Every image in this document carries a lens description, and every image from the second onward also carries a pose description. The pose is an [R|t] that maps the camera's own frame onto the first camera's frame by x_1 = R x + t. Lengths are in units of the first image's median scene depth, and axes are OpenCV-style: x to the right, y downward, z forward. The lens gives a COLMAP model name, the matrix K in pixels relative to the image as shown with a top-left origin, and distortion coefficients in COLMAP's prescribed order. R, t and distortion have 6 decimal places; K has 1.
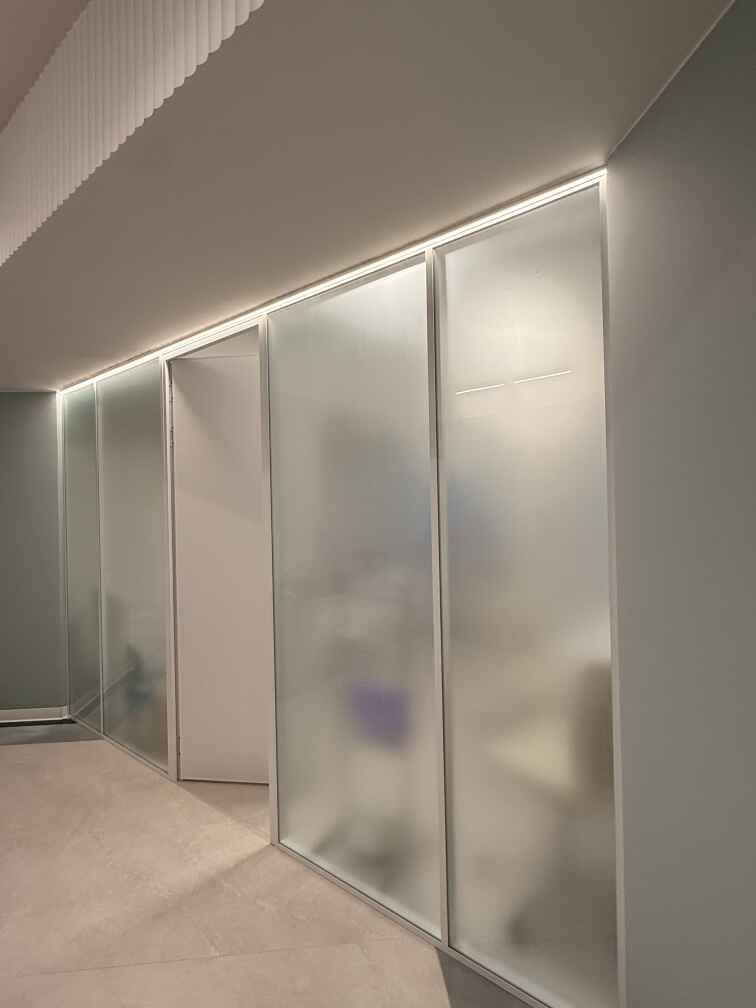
lens RADIAL K [[551.6, 0, 378.0], [0, 551.6, 504.0], [0, 0, 1]] dist [-0.000426, -0.000989]
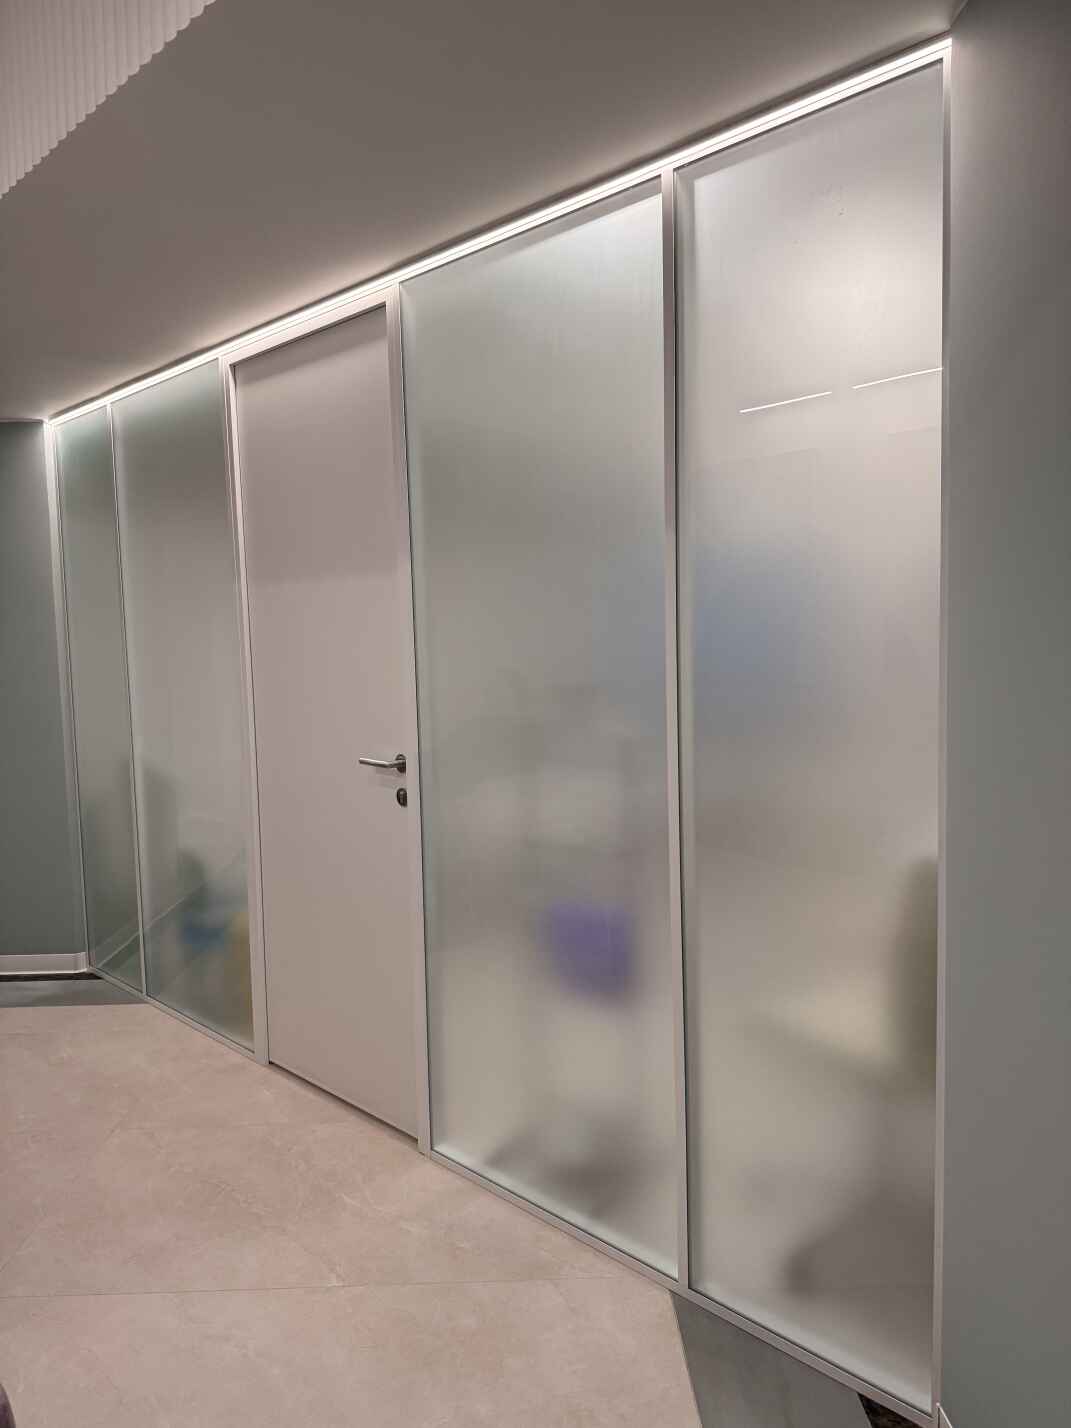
lens RADIAL K [[1059.3, 0, 535.5], [0, 1059.3, 714.0], [0, 0, 1]] dist [-0.001420, -0.005870]
pose [[0.996625, 0.001841, -0.082069, 0.039654], [0.005406, 0.996106, 0.087993, 0.013519], [0.081912, -0.088139, 0.992735, -0.159478]]
